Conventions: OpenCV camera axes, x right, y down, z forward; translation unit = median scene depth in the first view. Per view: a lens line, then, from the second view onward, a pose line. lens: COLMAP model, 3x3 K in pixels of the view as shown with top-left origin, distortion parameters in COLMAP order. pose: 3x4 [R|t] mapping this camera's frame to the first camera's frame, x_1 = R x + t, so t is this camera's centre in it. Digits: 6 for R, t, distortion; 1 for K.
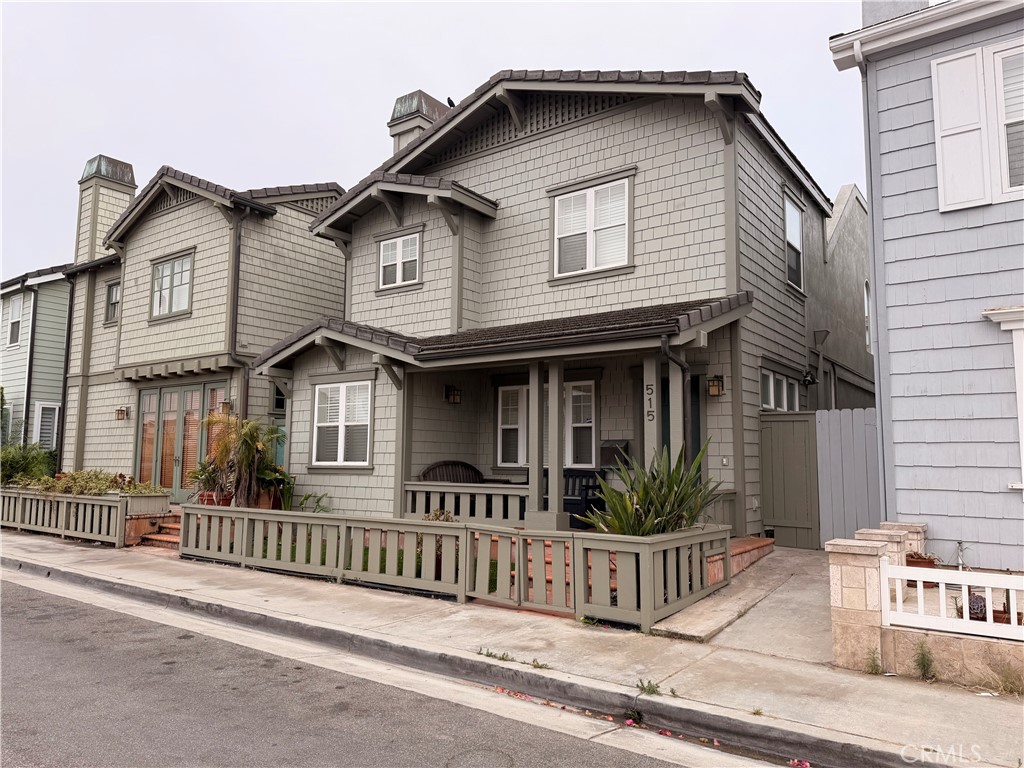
lens RADIAL K [[727.0, 0, 530.6], [0, 727.0, 394.3], [0, 0, 1]] dist [0.044407, -0.066221]
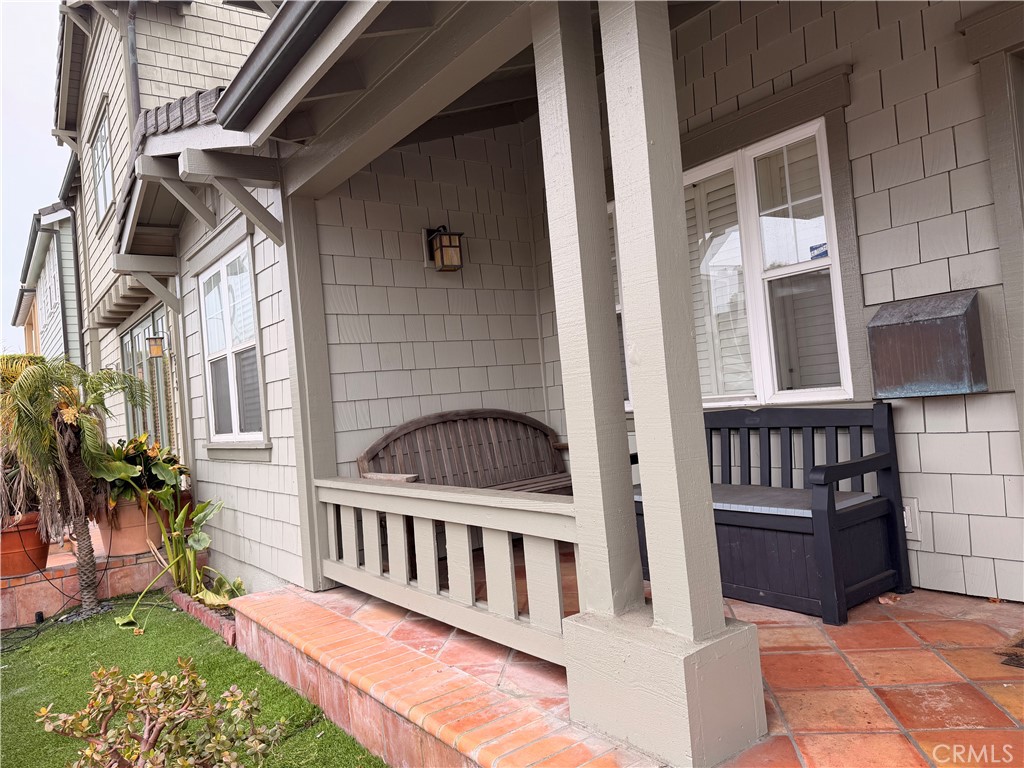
lens RADIAL K [[727.0, 0, 513.7], [0, 727.0, 382.8], [0, 0, 1]] dist [0.044407, -0.066221]
pose [[0.941028, -0.097467, -0.323985, 0.054591], [0.123620, 0.990447, 0.061097, 0.057904], [0.314935, -0.097545, 0.944087, 0.666348]]
